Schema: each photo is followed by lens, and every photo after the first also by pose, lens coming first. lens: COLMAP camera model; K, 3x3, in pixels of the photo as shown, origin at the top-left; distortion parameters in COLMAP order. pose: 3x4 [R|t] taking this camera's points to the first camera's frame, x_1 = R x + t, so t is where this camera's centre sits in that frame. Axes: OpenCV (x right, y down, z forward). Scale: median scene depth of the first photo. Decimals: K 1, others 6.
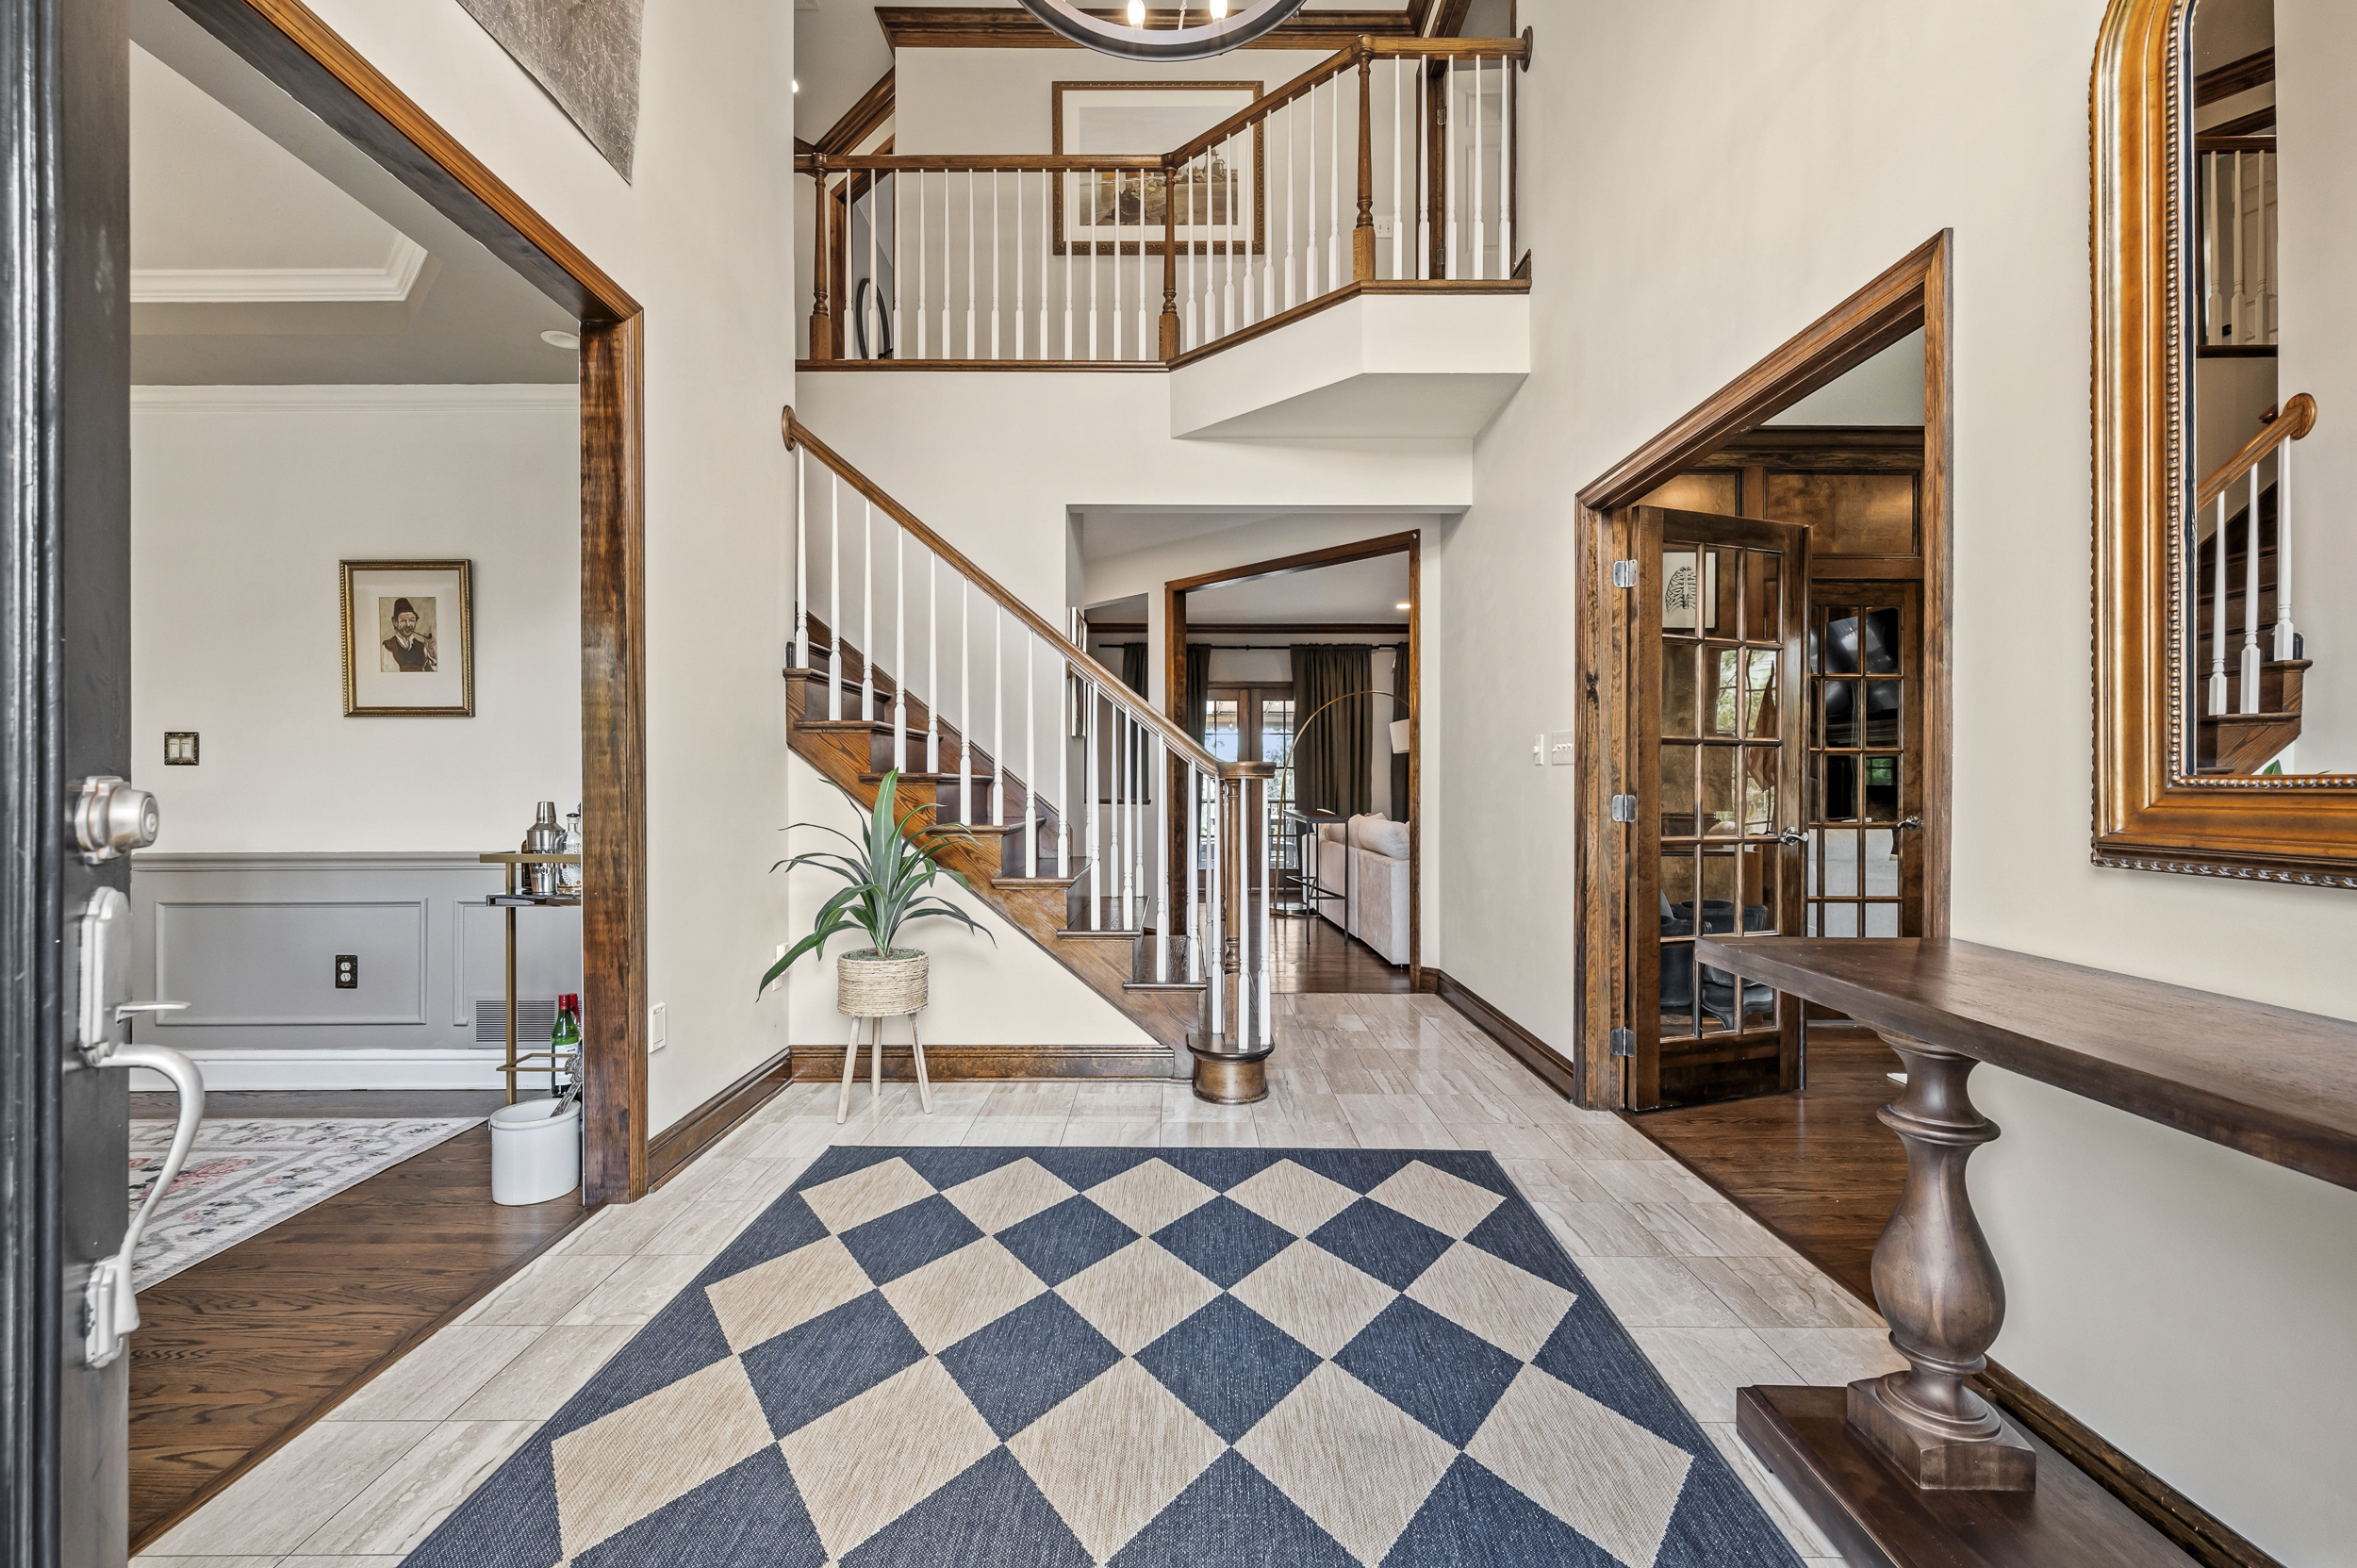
lens RADIAL K [[1022.3, 0, 1174.1], [0, 1022.3, 776.0], [0, 0, 1]] dist [-0.001983, 0.000317]
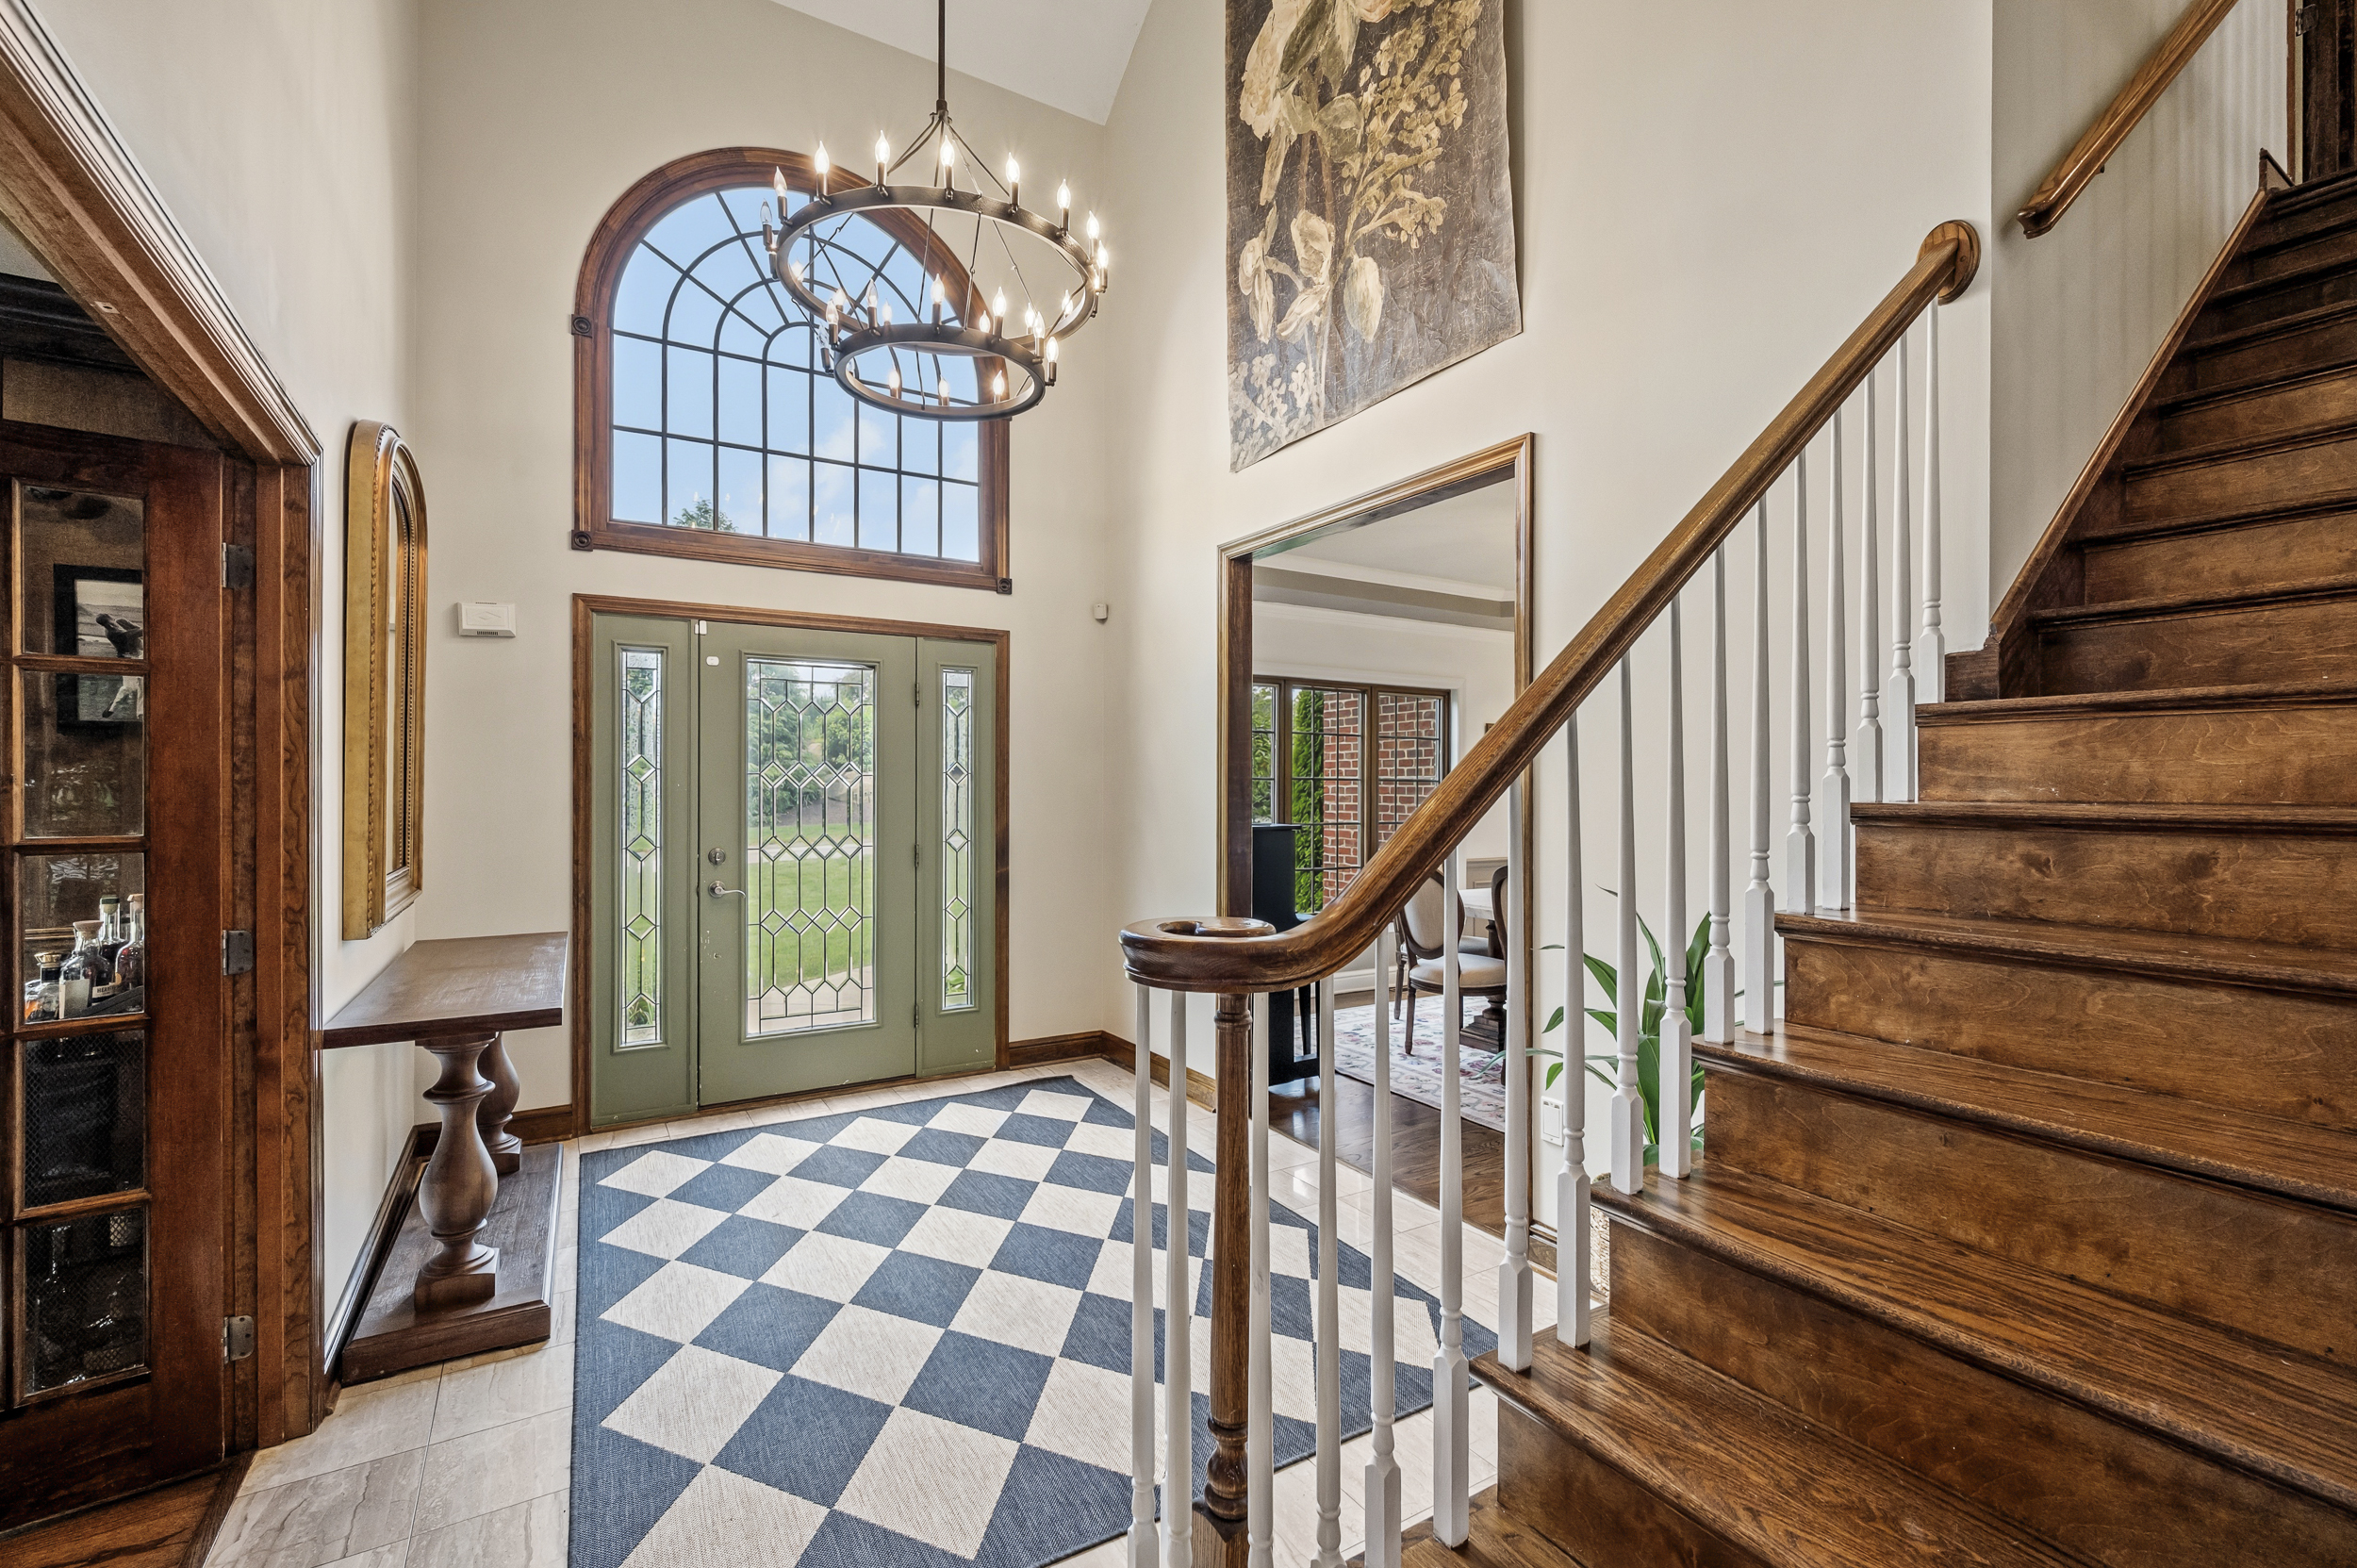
lens RADIAL K [[1022.3, 0, 1168.2], [0, 1022.3, 777.6], [0, 0, 1]] dist [-0.001983, 0.000317]
pose [[-0.858944, -0.000745, -0.512070, 0.437080], [0.001422, 0.999992, -0.003841, -0.114063], [0.512068, -0.004027, -0.858935, 2.168598]]
